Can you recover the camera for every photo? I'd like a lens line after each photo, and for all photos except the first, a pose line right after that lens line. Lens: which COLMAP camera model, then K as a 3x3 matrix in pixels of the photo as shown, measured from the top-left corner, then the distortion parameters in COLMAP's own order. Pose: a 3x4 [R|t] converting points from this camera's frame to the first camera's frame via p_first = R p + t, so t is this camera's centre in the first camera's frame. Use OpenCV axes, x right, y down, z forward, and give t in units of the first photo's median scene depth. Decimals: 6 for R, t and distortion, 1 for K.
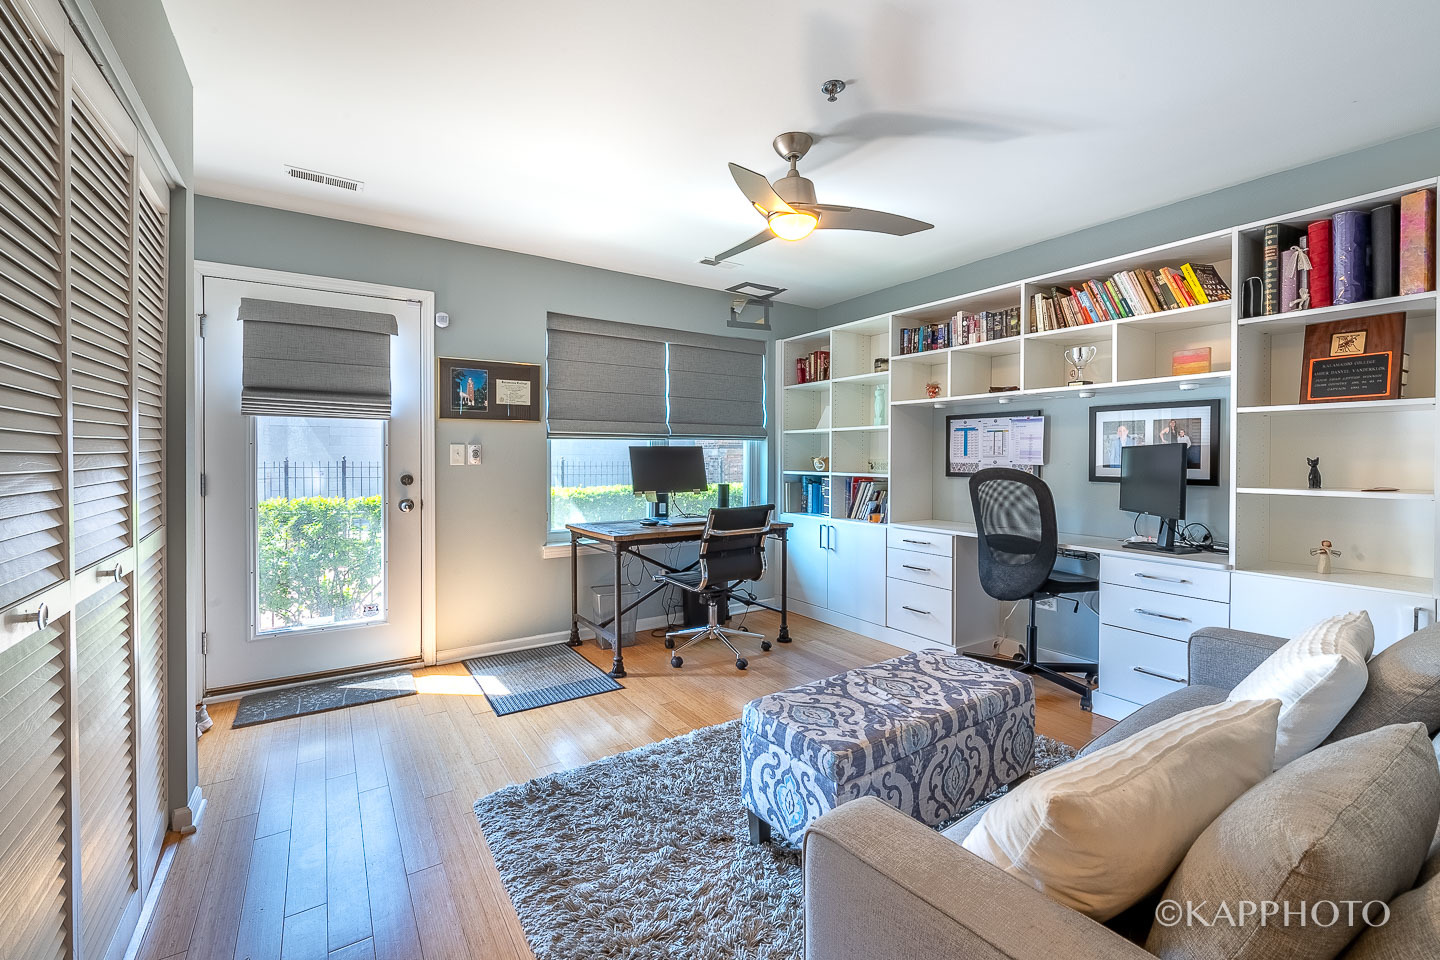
lens RADIAL K [[571.6, 0, 726.1], [0, 571.6, 476.6], [0, 0, 1]] dist [0.001729, -0.005899]
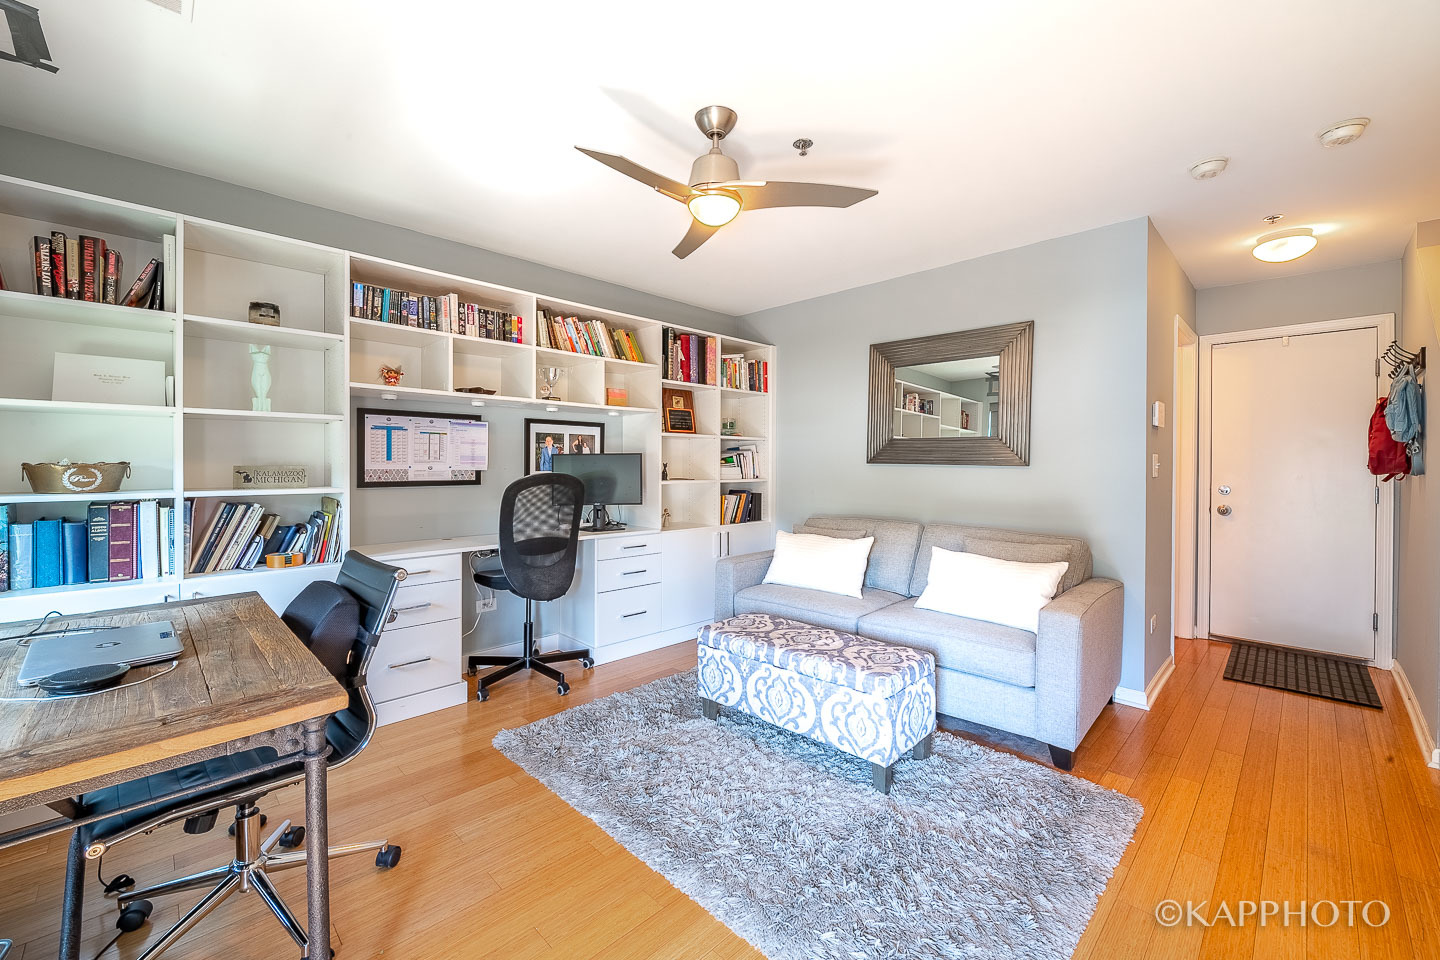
lens RADIAL K [[571.6, 0, 726.1], [0, 571.6, 476.6], [0, 0, 1]] dist [0.001729, -0.005899]
pose [[-0.167516, -0.025451, 0.985541, -0.593282], [0.031292, 0.999026, 0.031118, -0.031171], [-0.985373, 0.036052, -0.166556, 0.858720]]
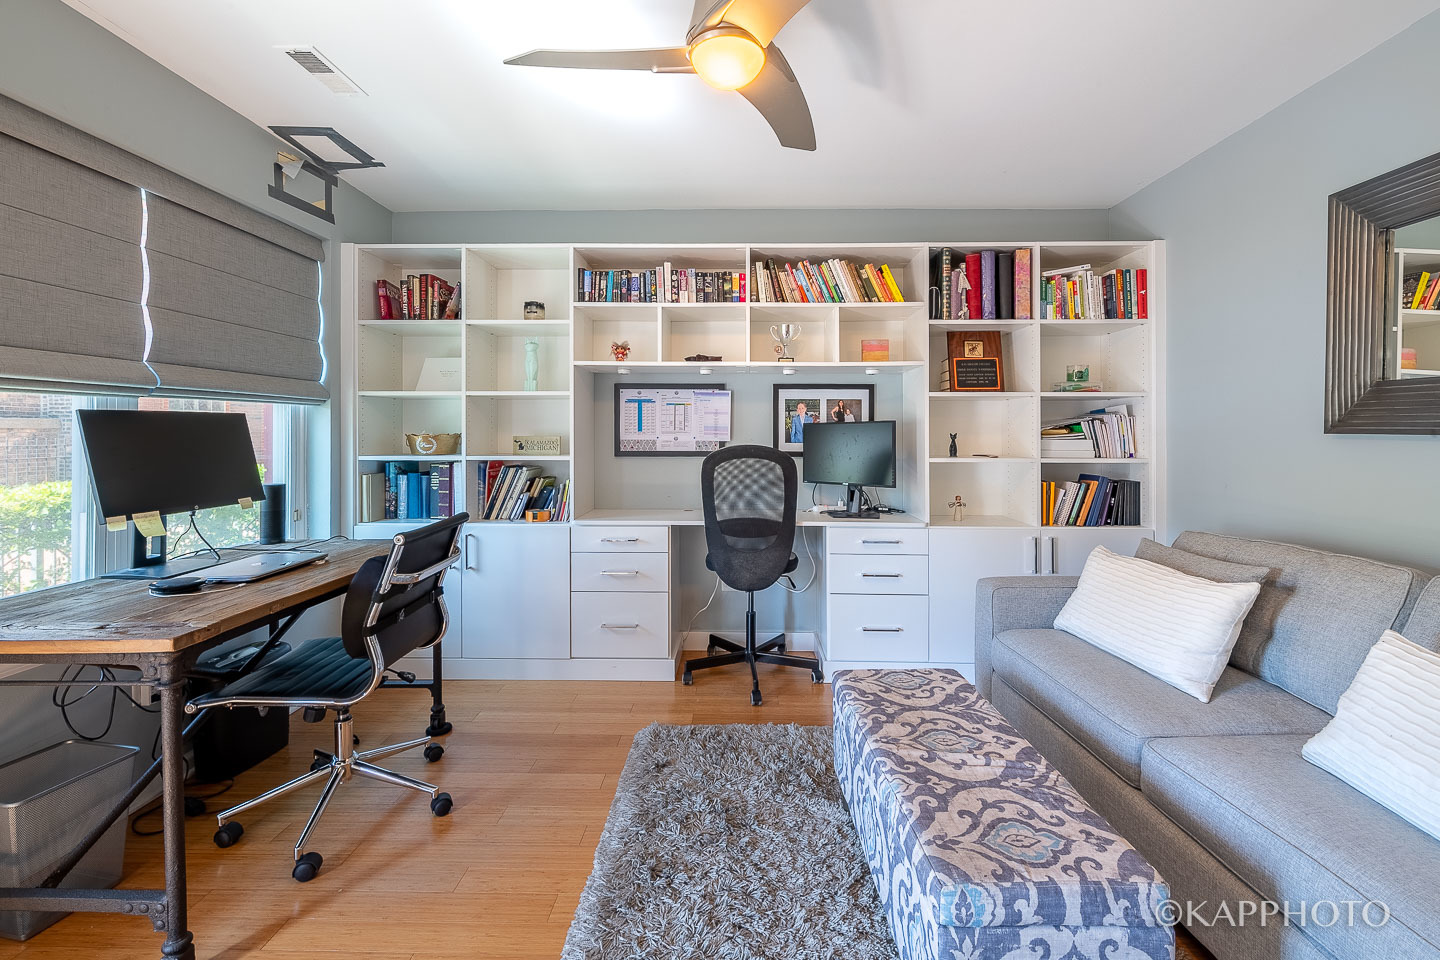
lens RADIAL K [[608.2, 0, 719.5], [0, 608.2, 439.2], [0, 0, 1]] dist [-0.001128, -0.000884]
pose [[0.588847, -0.010396, 0.808178, -0.322080], [0.028667, 0.999557, -0.008030, -0.018430], [-0.807736, 0.027897, 0.588884, 0.471415]]
